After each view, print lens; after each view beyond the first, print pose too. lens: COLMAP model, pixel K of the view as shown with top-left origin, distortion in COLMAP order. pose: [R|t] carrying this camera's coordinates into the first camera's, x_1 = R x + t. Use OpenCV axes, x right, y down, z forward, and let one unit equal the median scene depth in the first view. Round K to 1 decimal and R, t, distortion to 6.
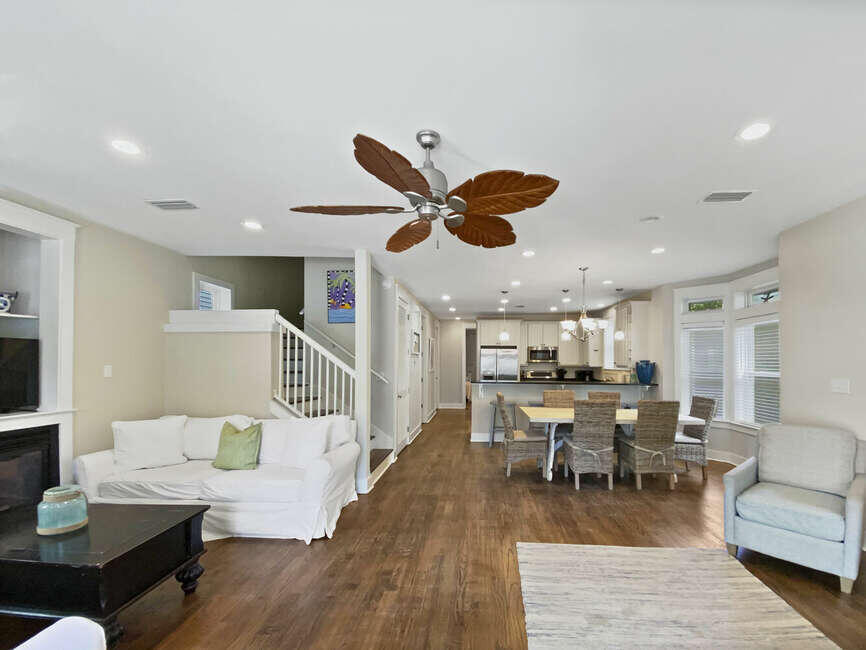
lens RADIAL K [[348.8, 0, 468.1], [0, 348.8, 353.3], [0, 0, 1]] dist [0.009210, -0.010681]
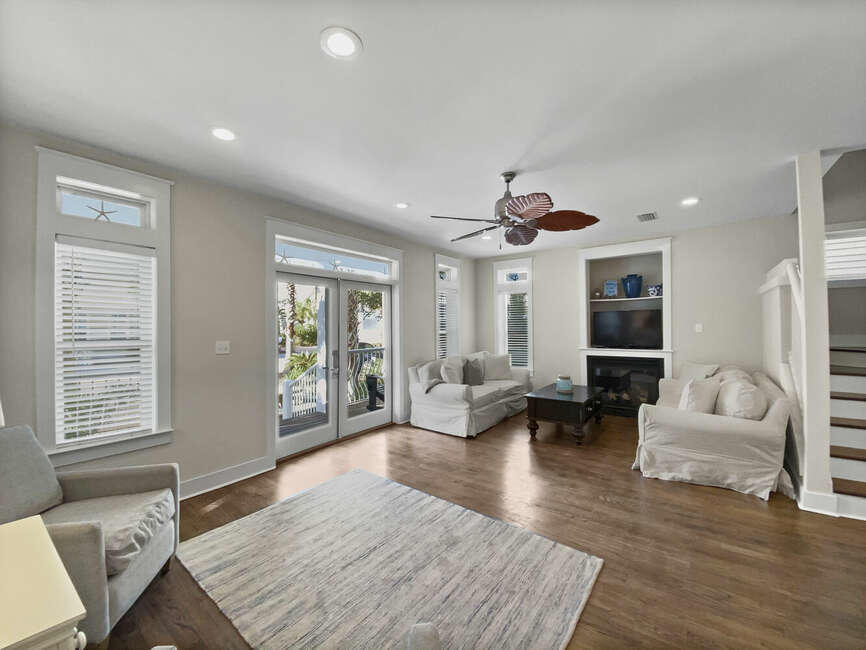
lens RADIAL K [[348.8, 0, 430.0], [0, 348.8, 326.5], [0, 0, 1]] dist [0.009210, -0.010681]
pose [[-0.552896, -0.003600, -0.833242, 1.124989], [0.016167, 0.999756, -0.015047, 0.069266], [0.833093, -0.021790, -0.552703, 1.312895]]
